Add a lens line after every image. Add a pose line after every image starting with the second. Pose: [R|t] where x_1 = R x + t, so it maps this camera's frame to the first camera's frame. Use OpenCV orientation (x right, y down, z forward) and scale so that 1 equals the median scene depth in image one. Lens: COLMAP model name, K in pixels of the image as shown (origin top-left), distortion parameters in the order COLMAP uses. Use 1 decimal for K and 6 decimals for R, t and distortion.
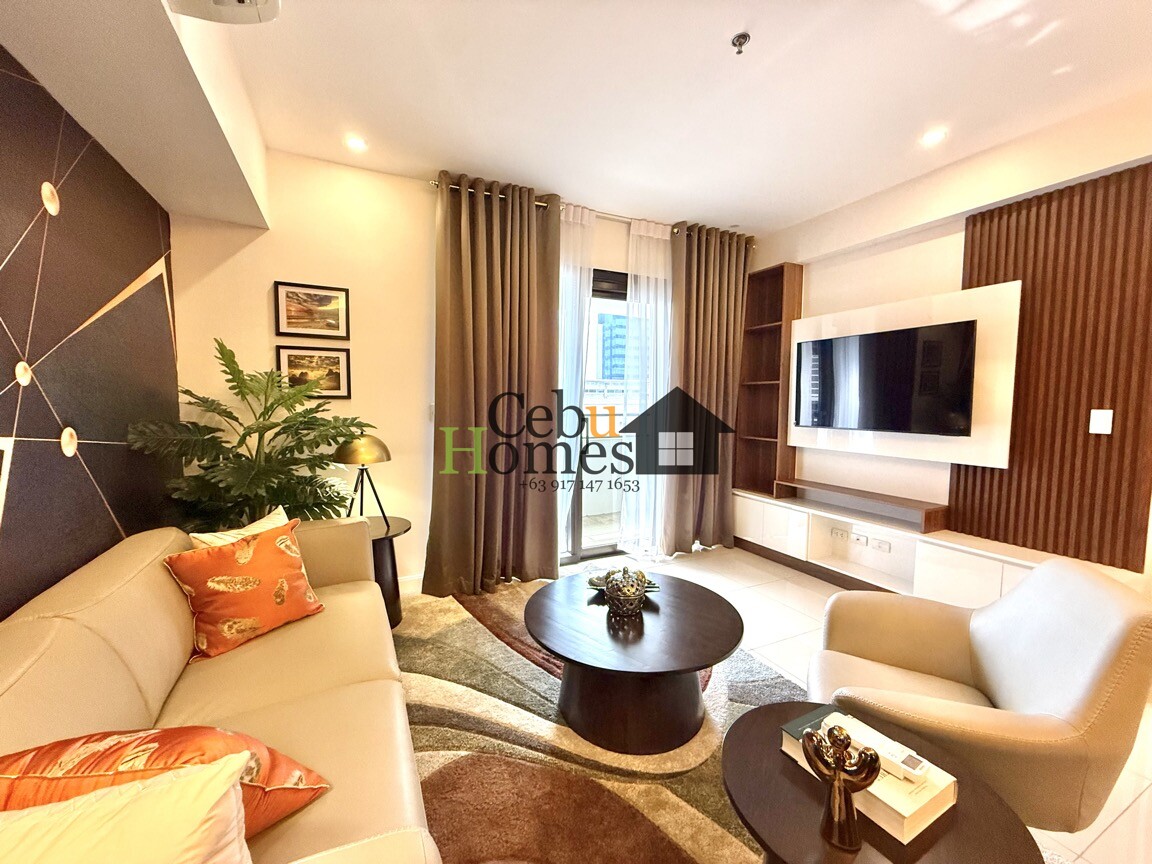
lens RADIAL K [[459.5, 0, 576.0], [0, 459.5, 432.0], [0, 0, 1]] dist [-0.000552, 0.000153]
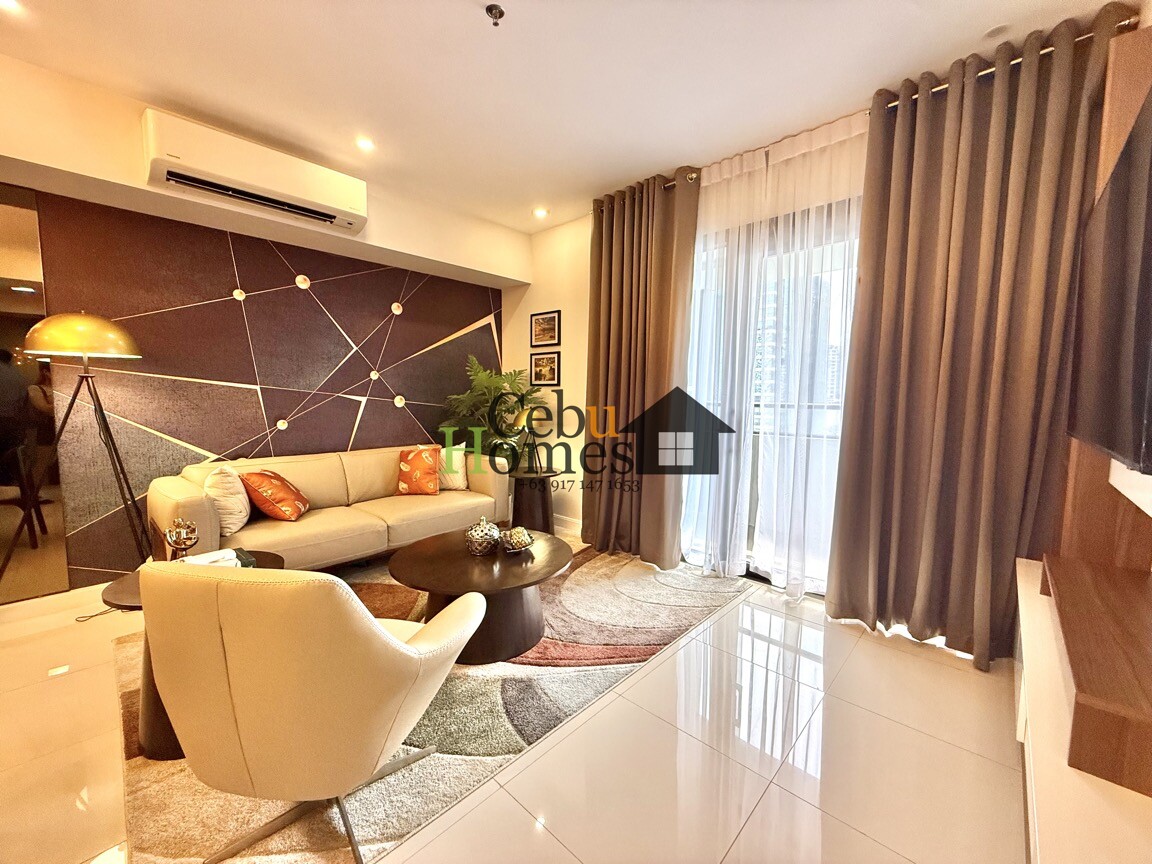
lens RADIAL K [[459.5, 0, 576.0], [0, 459.5, 432.0], [0, 0, 1]] dist [-0.000552, 0.000153]
pose [[0.354313, 0.078060, -0.931863, 0.924038], [-0.072595, 0.995799, 0.055813, -0.012671], [0.932305, 0.047873, 0.358491, 0.556522]]
